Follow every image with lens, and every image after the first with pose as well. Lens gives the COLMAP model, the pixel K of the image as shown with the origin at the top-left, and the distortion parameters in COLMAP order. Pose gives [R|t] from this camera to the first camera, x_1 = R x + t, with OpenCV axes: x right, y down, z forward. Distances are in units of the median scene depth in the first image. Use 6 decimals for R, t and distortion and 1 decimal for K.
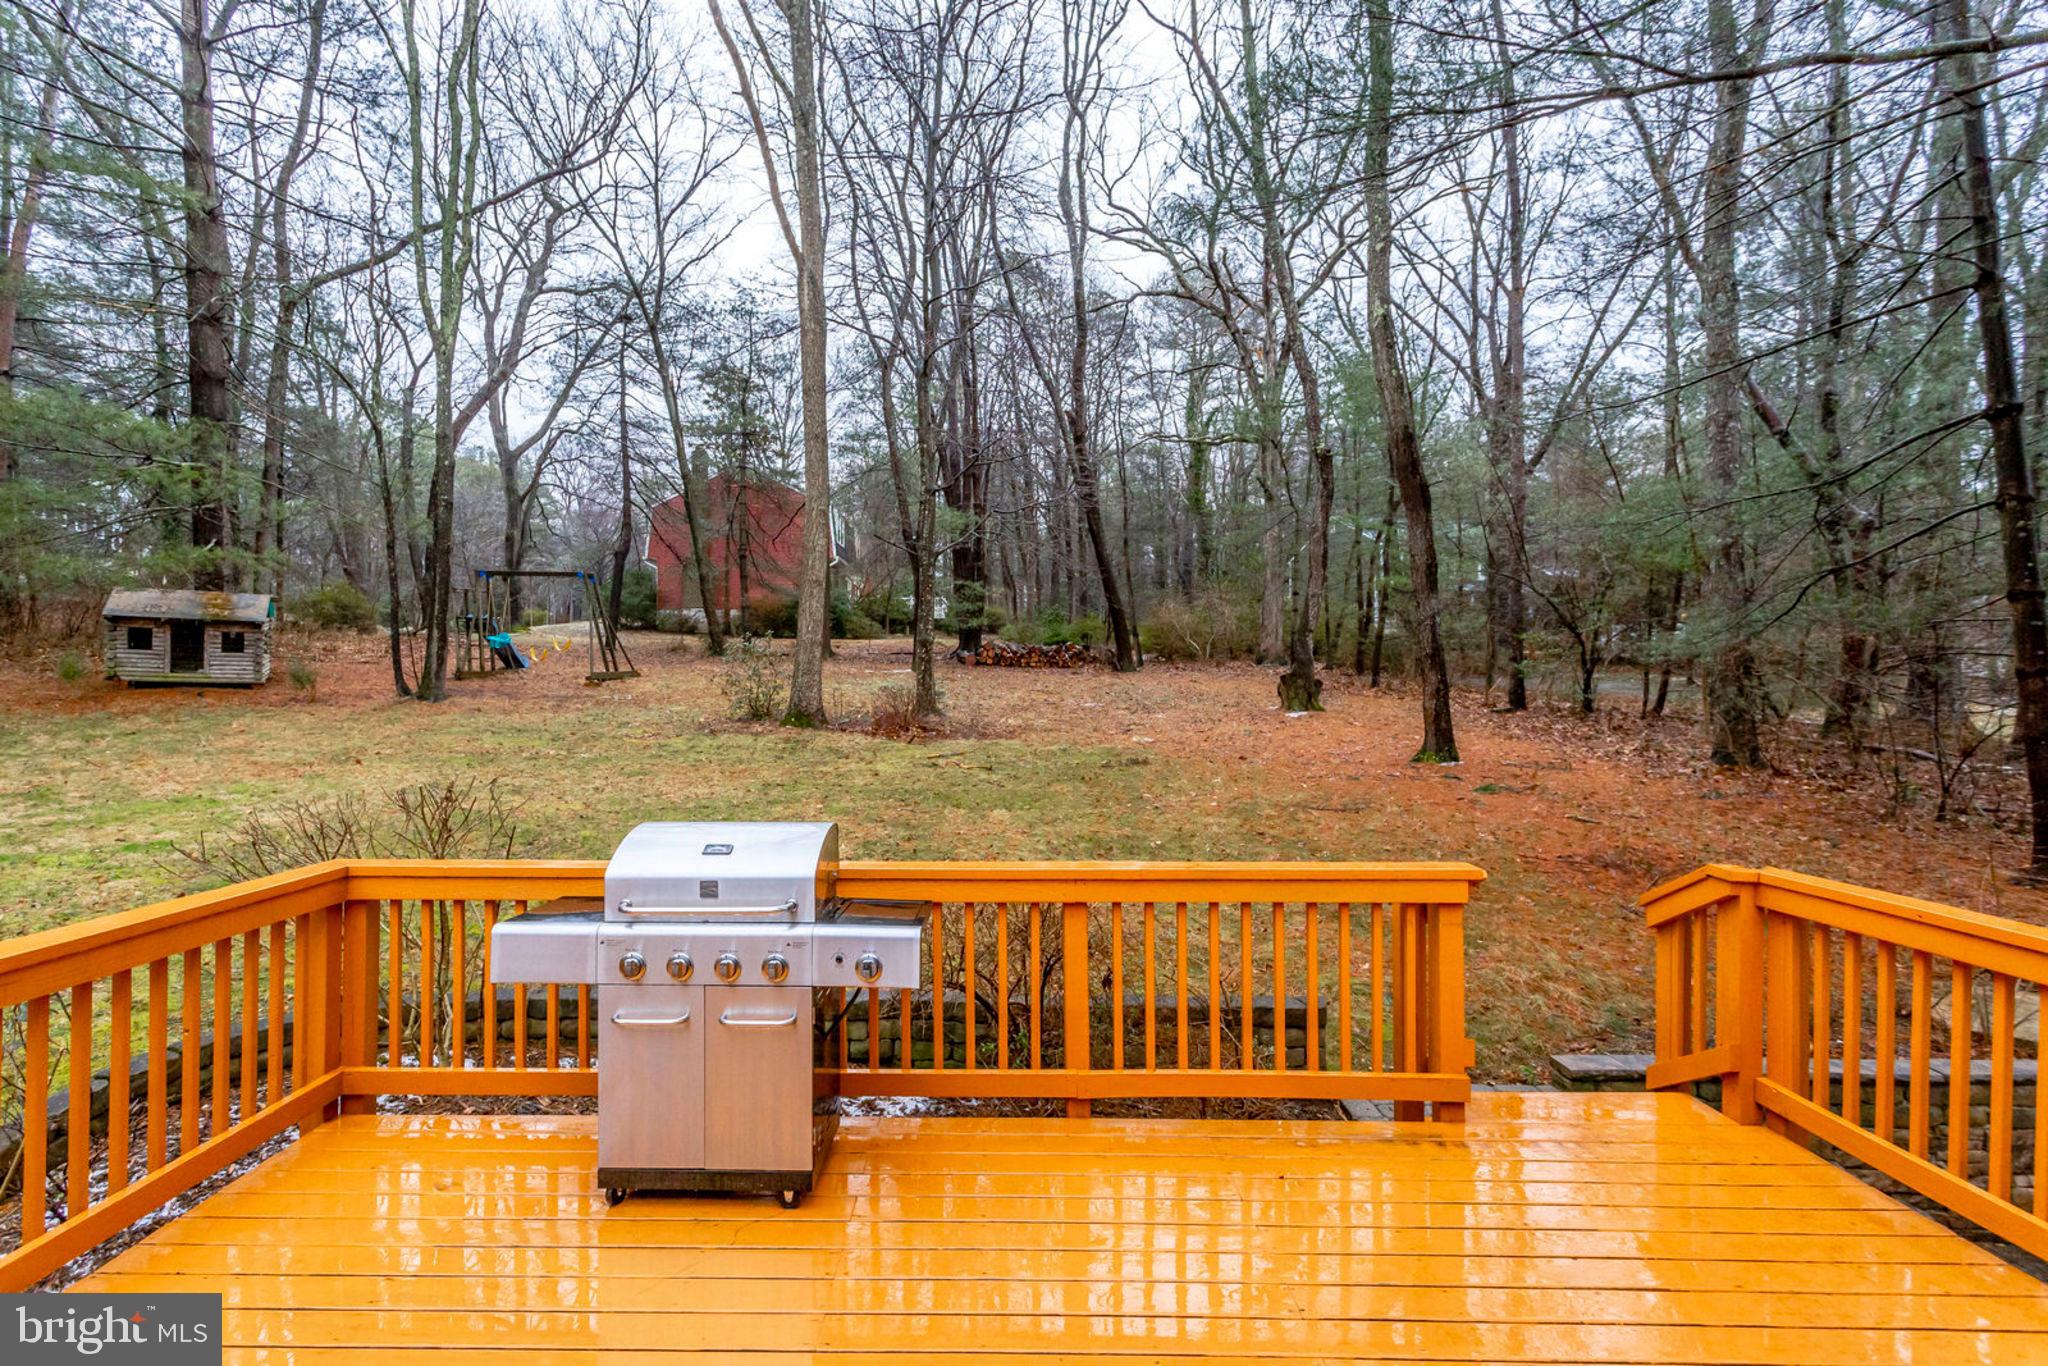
lens RADIAL K [[1027.1, 0, 1005.6], [0, 1027.1, 708.8], [0, 0, 1]] dist [-0.004892, 0.000322]
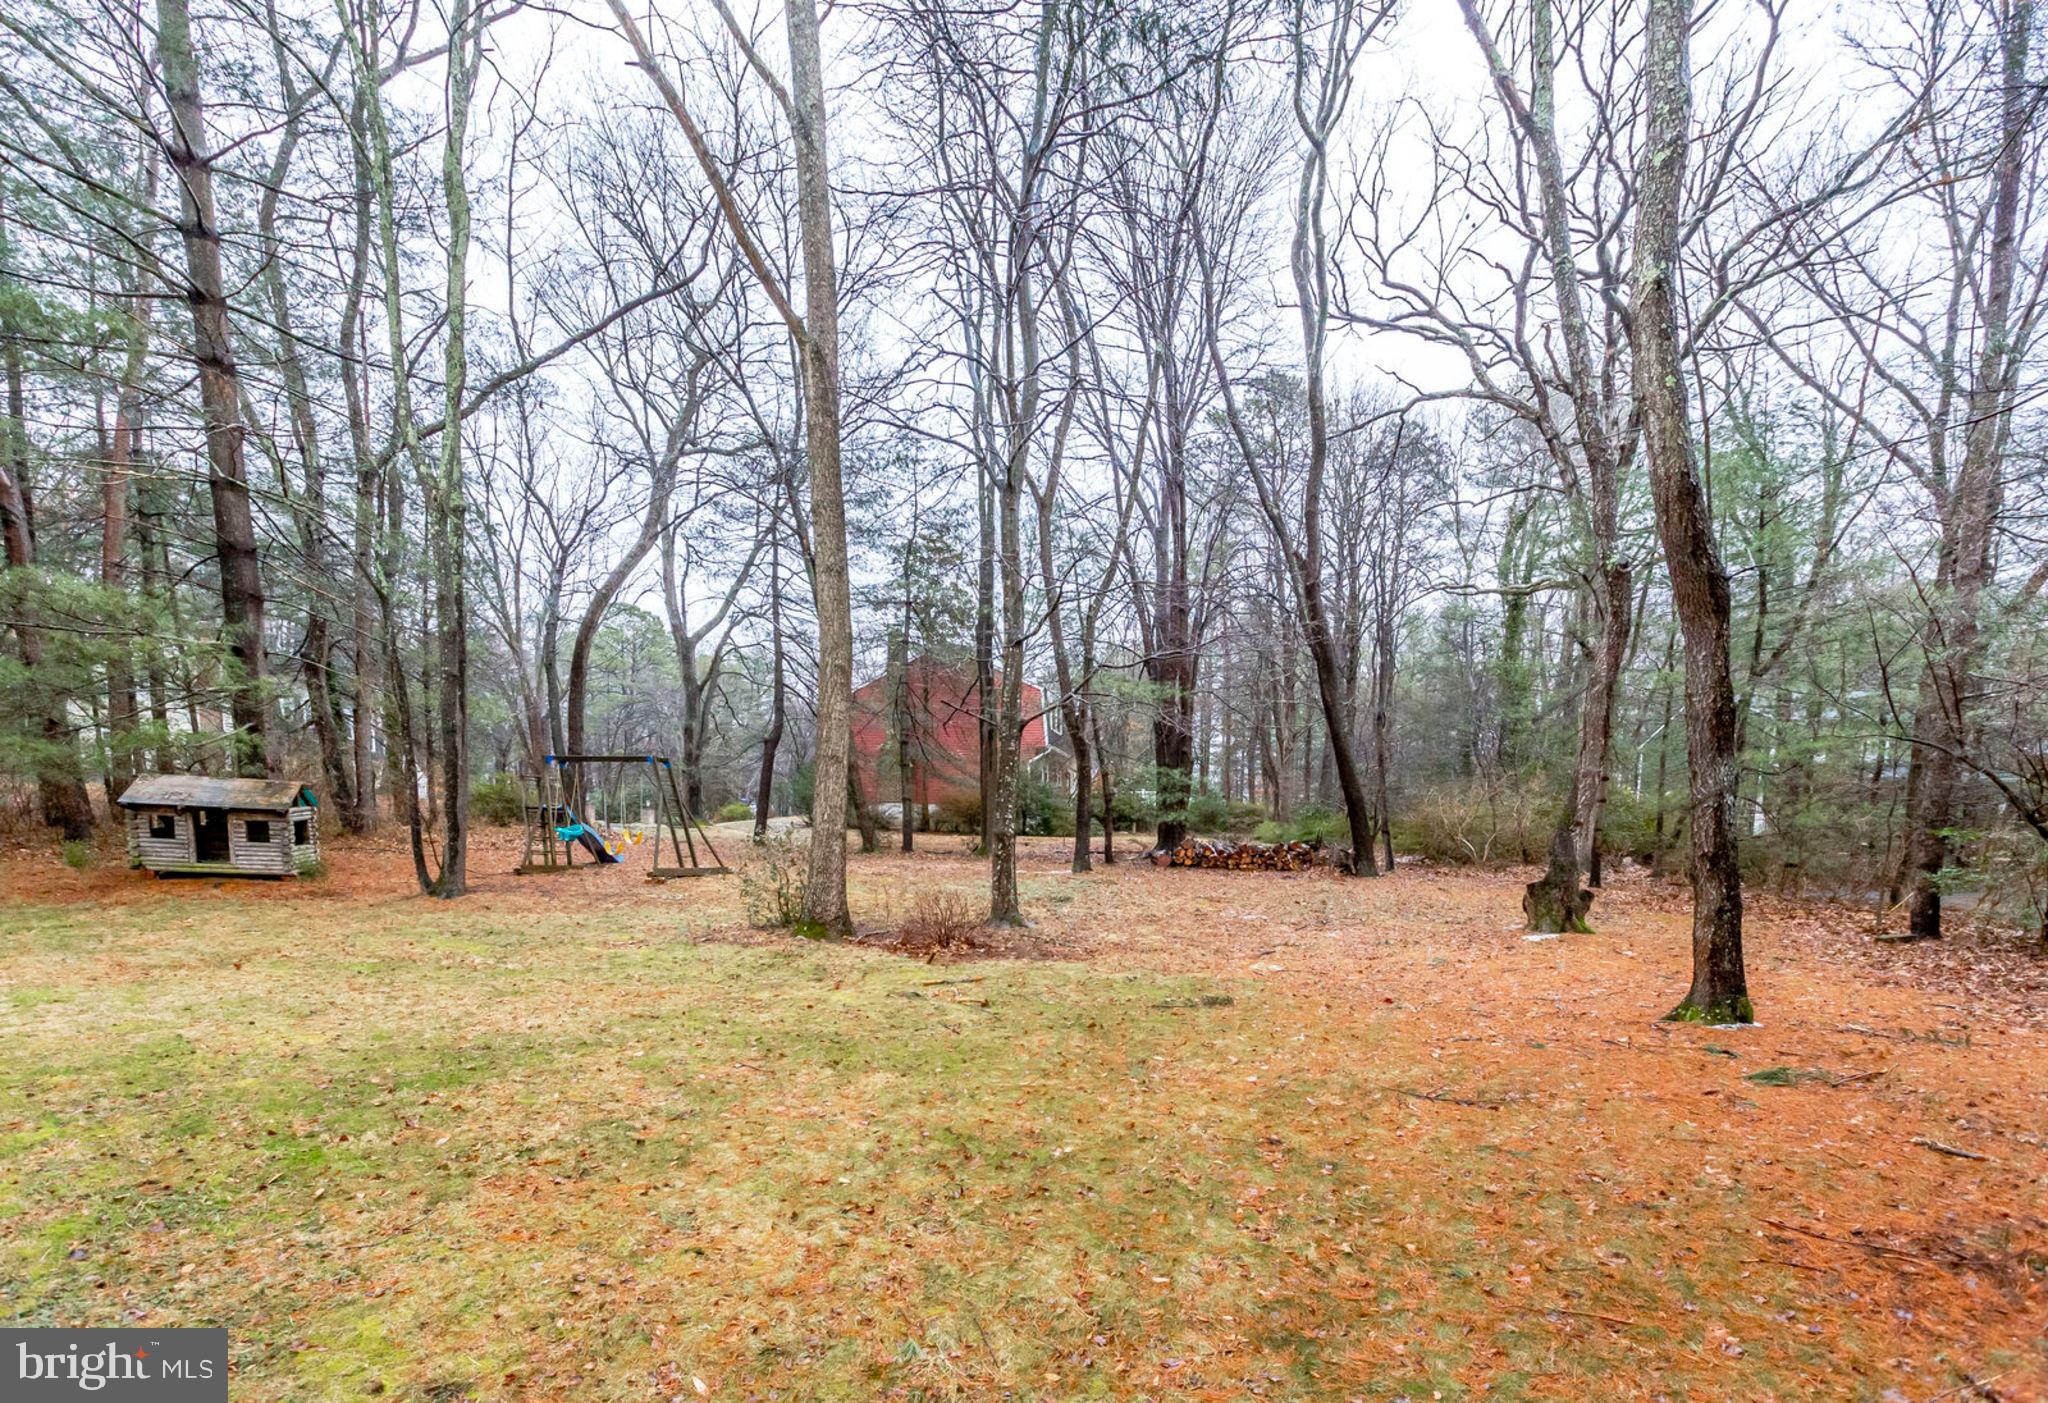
lens RADIAL K [[1001.7, 0, 1023.1], [0, 1001.7, 1009.0], [0, 0, 1]] dist [0.002074, 0.000337]
pose [[0.955001, 0.052309, -0.291953, 0.132730], [-0.023396, 0.994544, 0.101662, -0.007394], [0.295678, -0.090257, 0.951014, 0.187685]]
